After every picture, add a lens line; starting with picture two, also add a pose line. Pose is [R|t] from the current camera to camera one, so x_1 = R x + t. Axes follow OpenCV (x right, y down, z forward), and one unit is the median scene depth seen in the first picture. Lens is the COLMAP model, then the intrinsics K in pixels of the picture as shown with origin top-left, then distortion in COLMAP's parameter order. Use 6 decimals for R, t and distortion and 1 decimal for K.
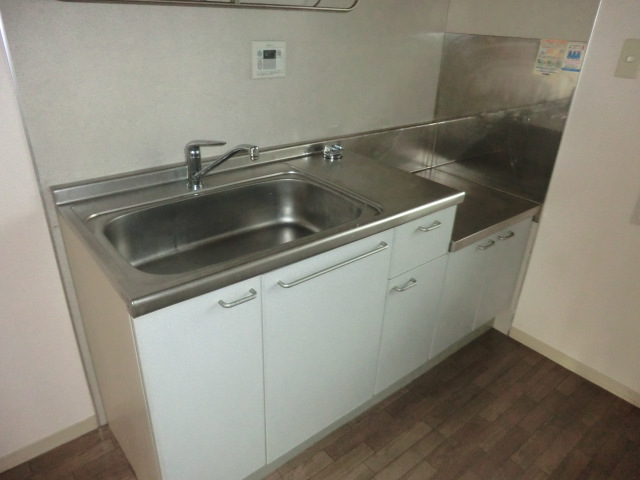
lens RADIAL K [[460.3, 0, 319.5], [0, 460.3, 240.3], [0, 0, 1]] dist [-0.059772, 0.049289]
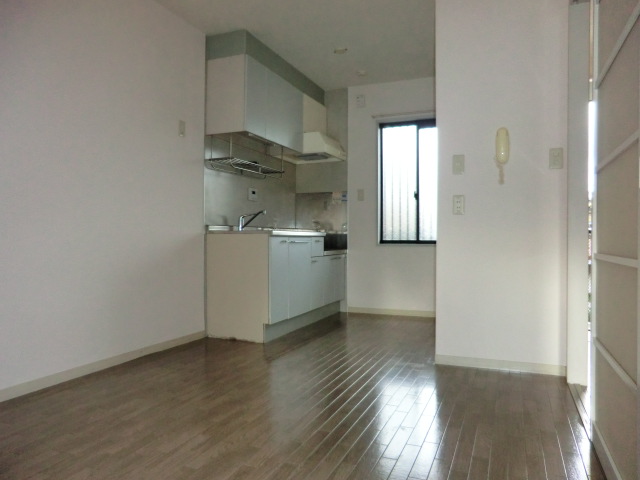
lens RADIAL K [[460.3, 0, 321.8], [0, 460.3, 238.1], [0, 0, 1]] dist [-0.059772, 0.049289]
pose [[0.885769, -0.037288, 0.462626, -0.985360], [0.233050, 0.897731, -0.373853, 0.942058], [-0.401374, 0.438962, 0.803873, -1.250089]]
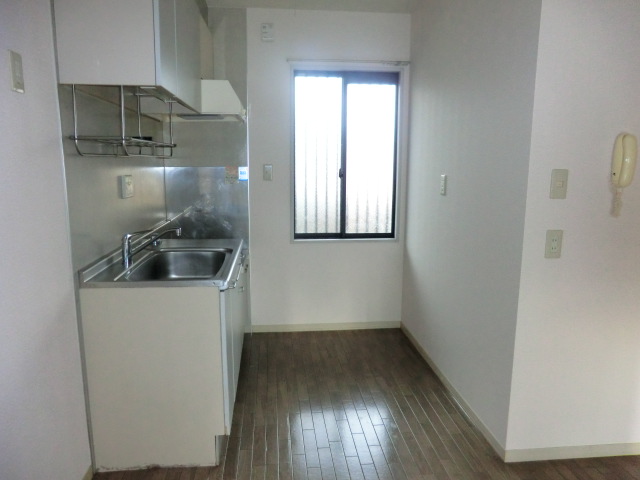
lens RADIAL K [[460.3, 0, 323.6], [0, 460.3, 244.1], [0, 0, 1]] dist [-0.059772, 0.049289]
pose [[0.552677, -0.181750, 0.813335, -1.002878], [0.385637, 0.920934, -0.056253, 0.144135], [-0.738804, 0.344742, 0.579069, -0.365087]]
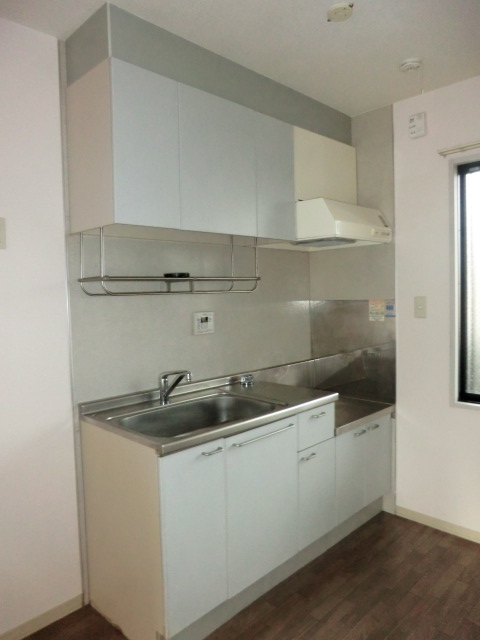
lens RADIAL K [[454.5, 0, 238.8], [0, 454.5, 321.5], [0, 0, 1]] dist [-0.047621, 0.023473]
pose [[0.993893, -0.066944, 0.087718, -0.121641], [0.095904, 0.917234, -0.386632, 0.211740], [-0.054575, 0.392684, 0.918053, -0.439491]]
